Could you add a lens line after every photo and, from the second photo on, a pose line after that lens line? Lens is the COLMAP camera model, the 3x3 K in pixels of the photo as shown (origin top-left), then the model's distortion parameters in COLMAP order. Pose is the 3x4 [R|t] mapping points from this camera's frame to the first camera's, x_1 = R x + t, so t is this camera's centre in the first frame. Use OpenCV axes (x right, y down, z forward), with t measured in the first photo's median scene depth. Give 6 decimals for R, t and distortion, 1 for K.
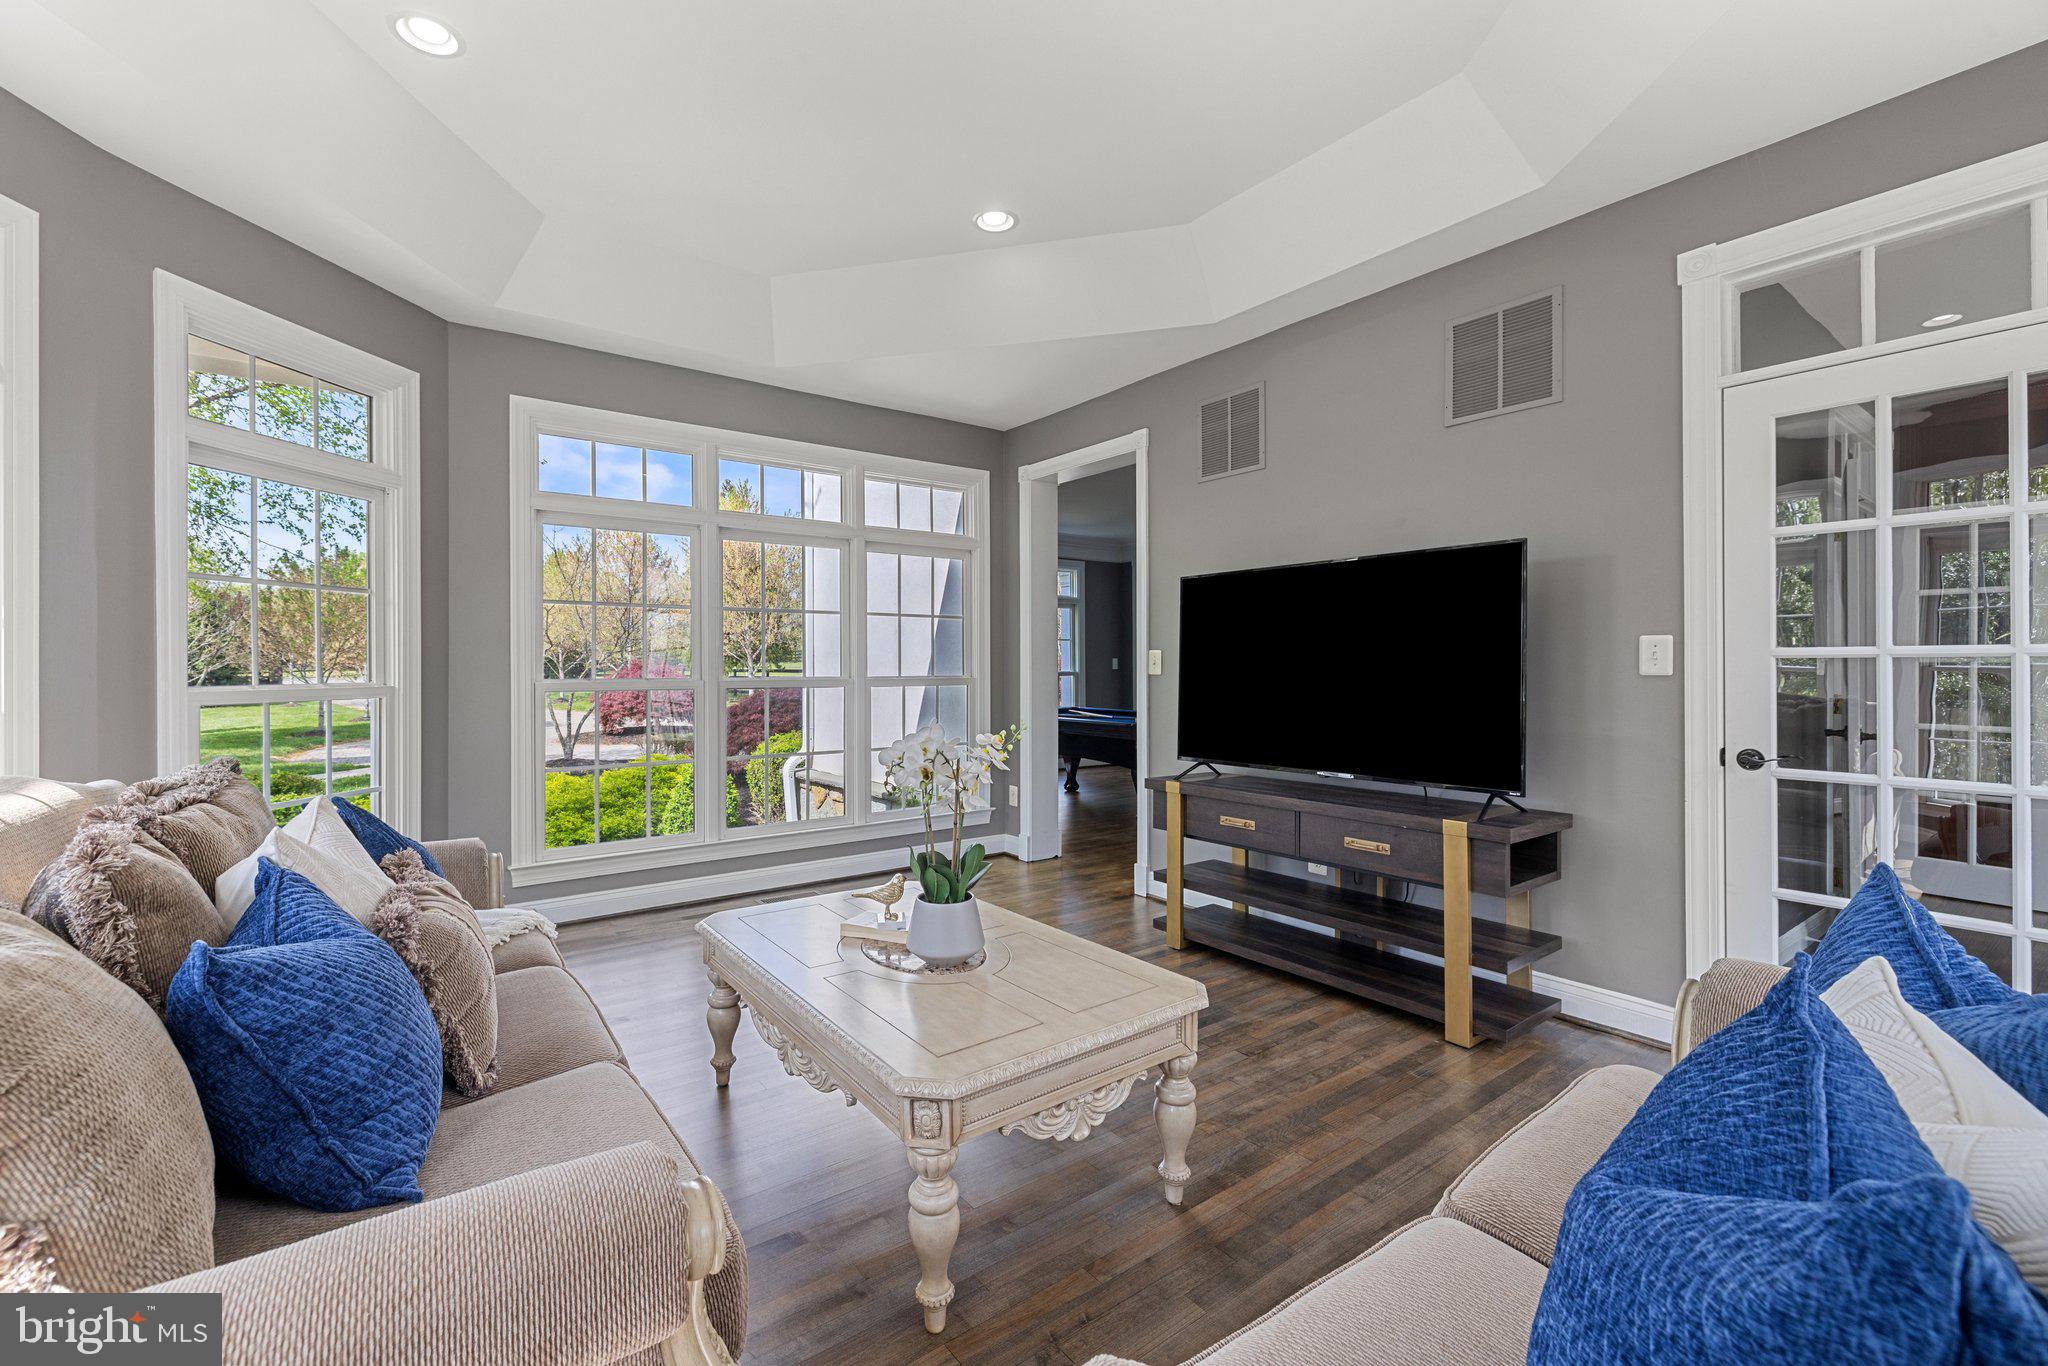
lens RADIAL K [[868.9, 0, 1013.3], [0, 868.9, 677.5], [0, 0, 1]] dist [-0.000337, -0.000006]
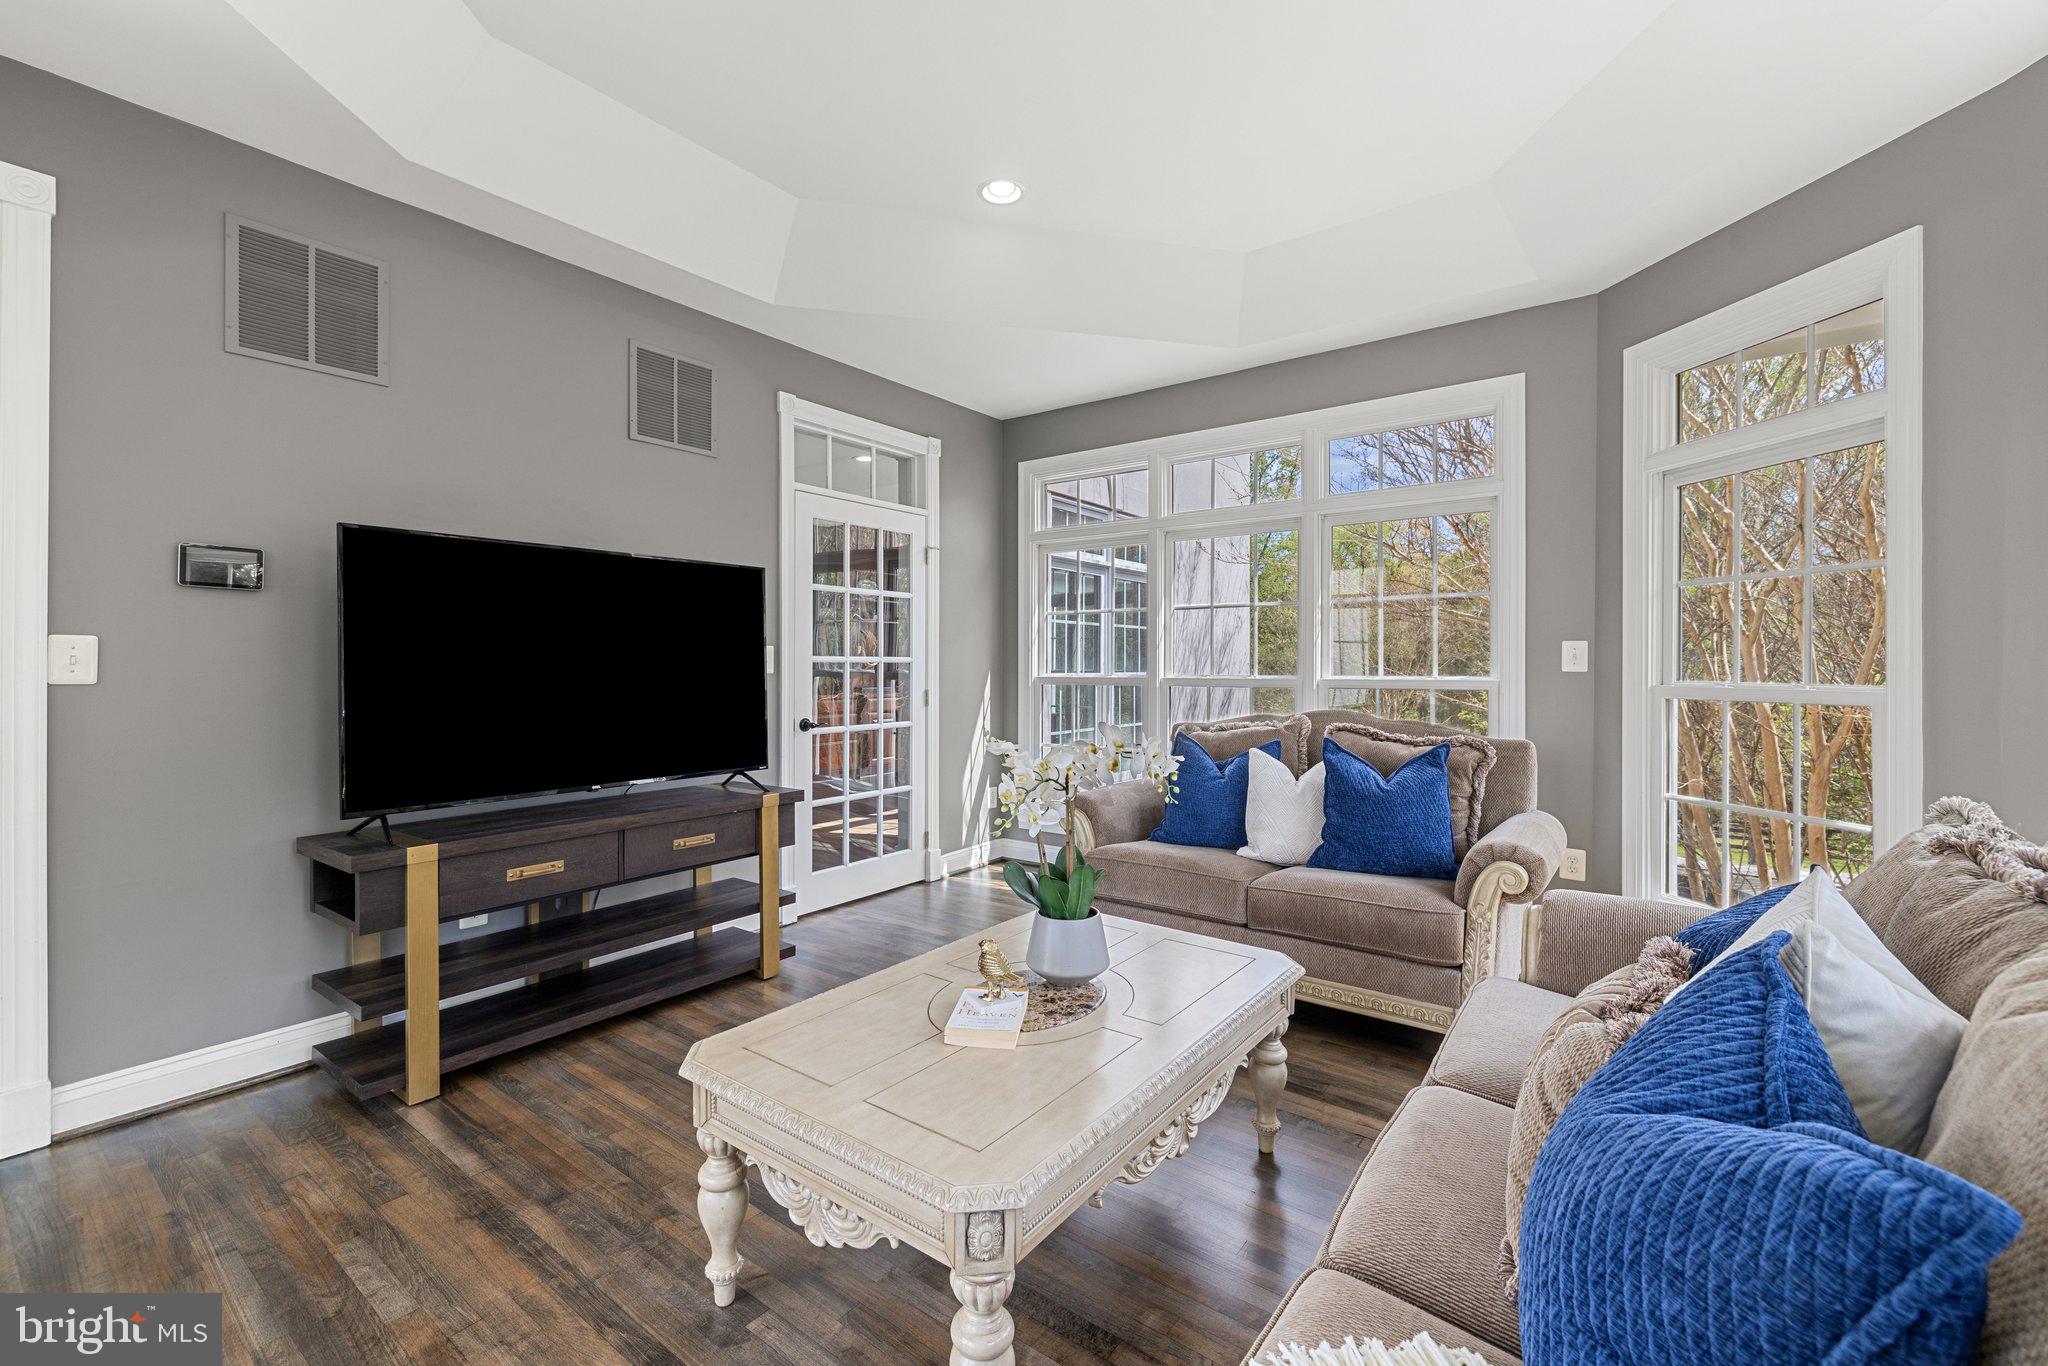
lens RADIAL K [[868.9, 0, 1013.3], [0, 868.9, 677.5], [0, 0, 1]] dist [-0.000337, -0.000006]
pose [[-0.281152, -0.010071, 0.959611, -0.652178], [0.014660, 0.999783, 0.014788, -0.010362], [-0.959551, 0.018226, -0.280943, 0.876501]]
